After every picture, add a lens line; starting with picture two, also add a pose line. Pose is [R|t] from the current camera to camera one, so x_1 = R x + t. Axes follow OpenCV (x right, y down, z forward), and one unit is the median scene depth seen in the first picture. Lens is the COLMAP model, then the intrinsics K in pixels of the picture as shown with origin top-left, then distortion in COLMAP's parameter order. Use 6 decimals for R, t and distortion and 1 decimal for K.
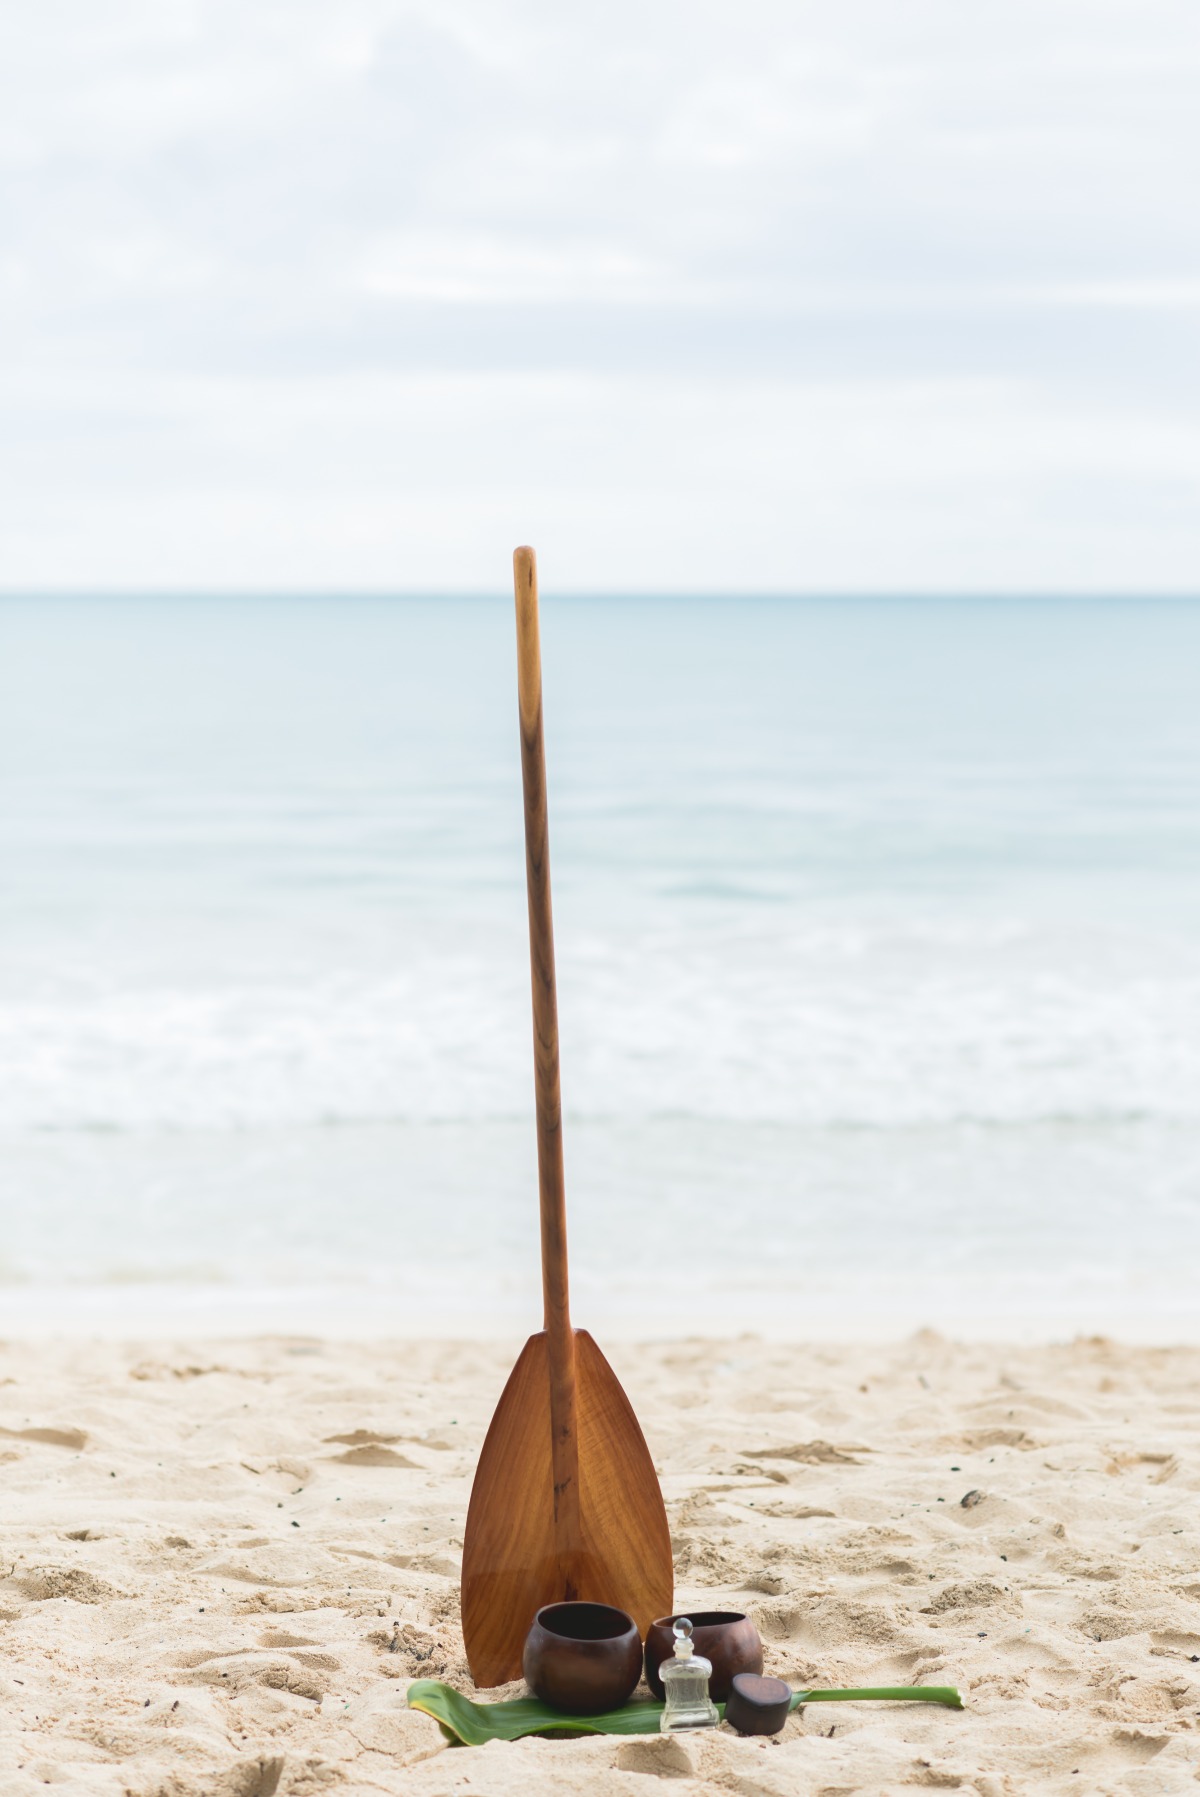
lens RADIAL K [[2348.6, 0, 600.0], [0, 2348.6, 898.5], [0, 0, 1]] dist [-0.051301, 0.011670]
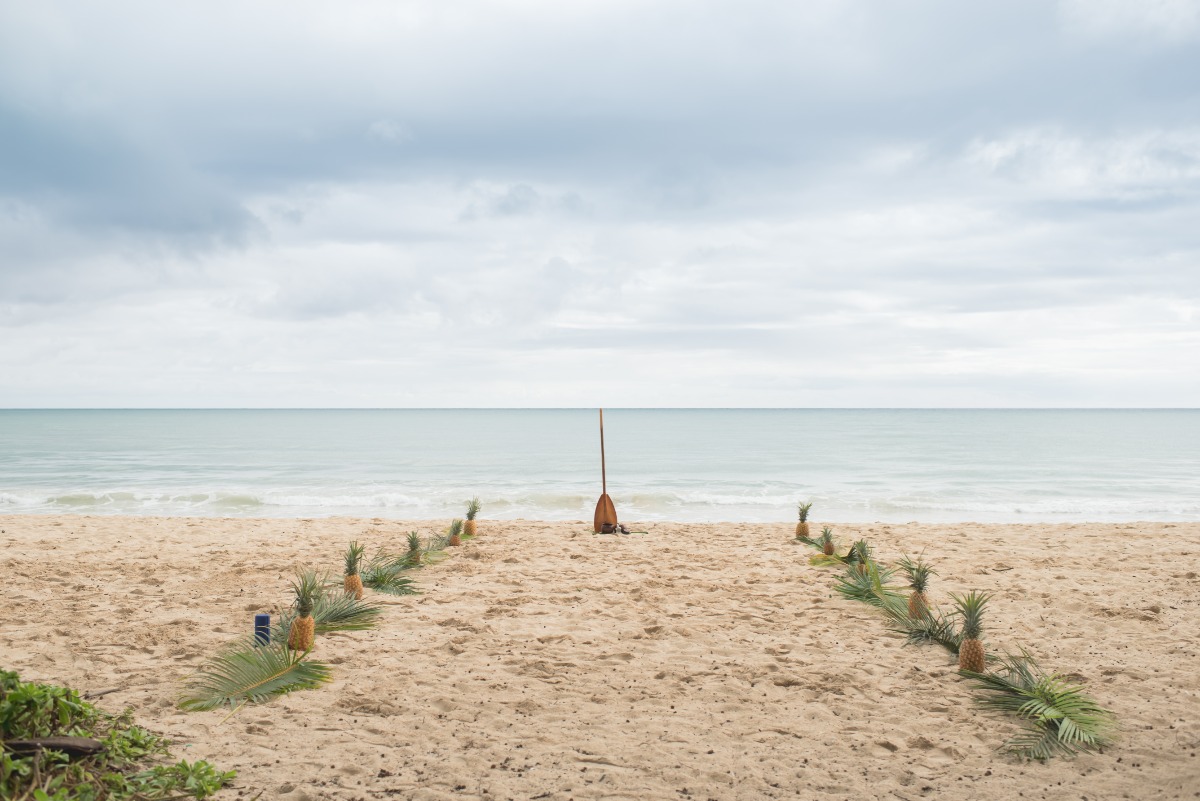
lens RADIAL K [[1568.4, 0, 600.0], [0, 1568.4, 400.5], [0, 0, 1]] dist [-0.051301, 0.011670]
pose [[0.999820, 0.014371, -0.012384, 0.031138], [-0.015917, 0.990666, -0.135377, 0.622559], [0.010323, 0.135550, 0.990717, -4.732130]]
